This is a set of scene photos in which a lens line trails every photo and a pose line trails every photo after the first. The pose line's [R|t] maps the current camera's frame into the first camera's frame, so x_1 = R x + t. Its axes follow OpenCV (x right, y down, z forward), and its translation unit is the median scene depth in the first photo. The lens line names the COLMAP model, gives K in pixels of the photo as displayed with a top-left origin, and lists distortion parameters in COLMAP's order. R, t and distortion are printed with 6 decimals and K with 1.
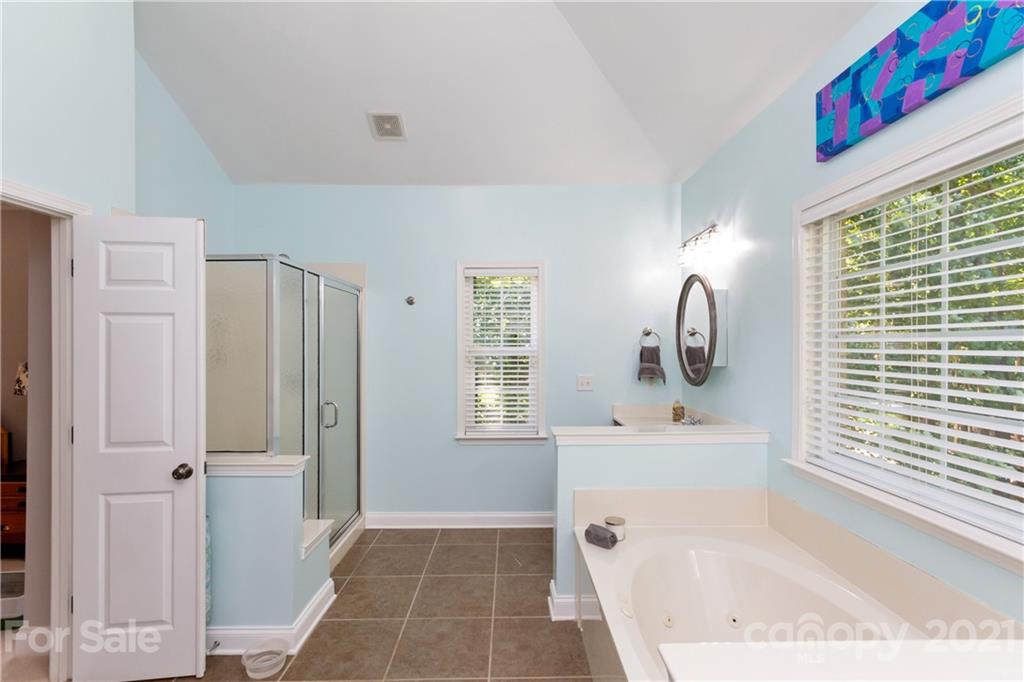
lens RADIAL K [[472.6, 0, 511.7], [0, 472.6, 347.3], [0, 0, 1]] dist [0.003223, 0.000134]
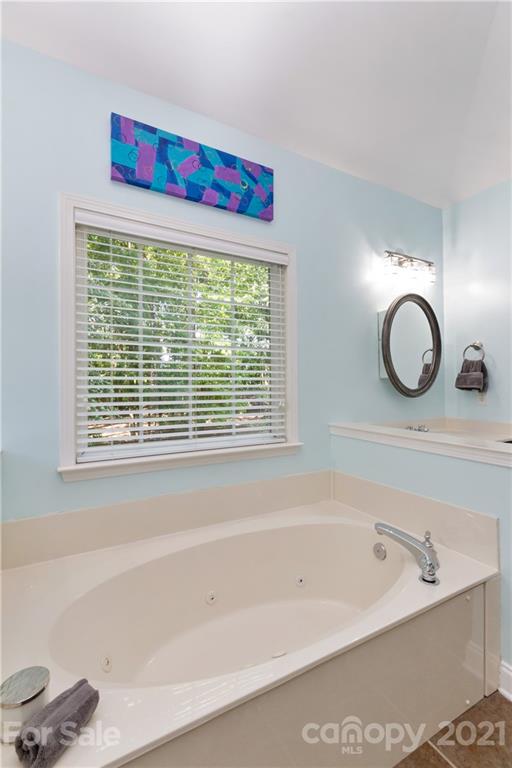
lens RADIAL K [[354.4, 0, 256.0], [0, 354.4, 384.0], [0, 0, 1]] dist [0.003223, 0.000134]
pose [[-0.483723, 0.001428, 0.875220, -0.238540], [0.007642, 0.999967, 0.002592, 0.088869], [-0.875188, 0.007942, -0.483718, 1.194085]]
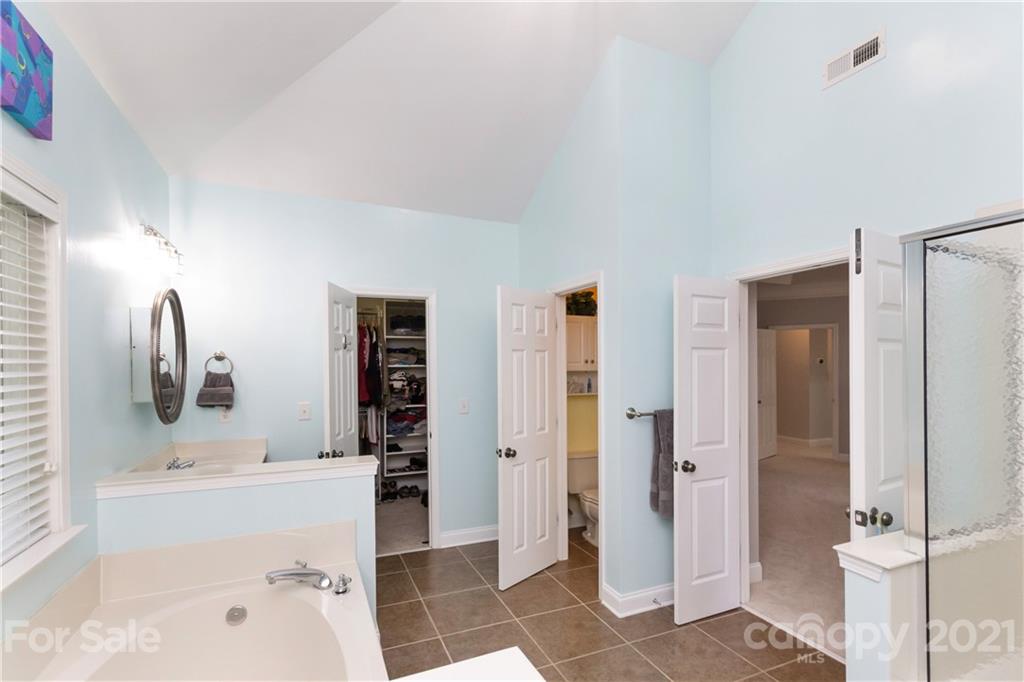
lens RADIAL K [[483.9, 0, 507.6], [0, 483.9, 361.7], [0, 0, 1]] dist [-0.000432, 0.000423]
pose [[-0.920455, 0.007578, -0.390776, 0.298486], [0.006734, 0.999971, 0.003531, -0.031725], [0.390792, 0.000619, -0.920479, 1.693293]]
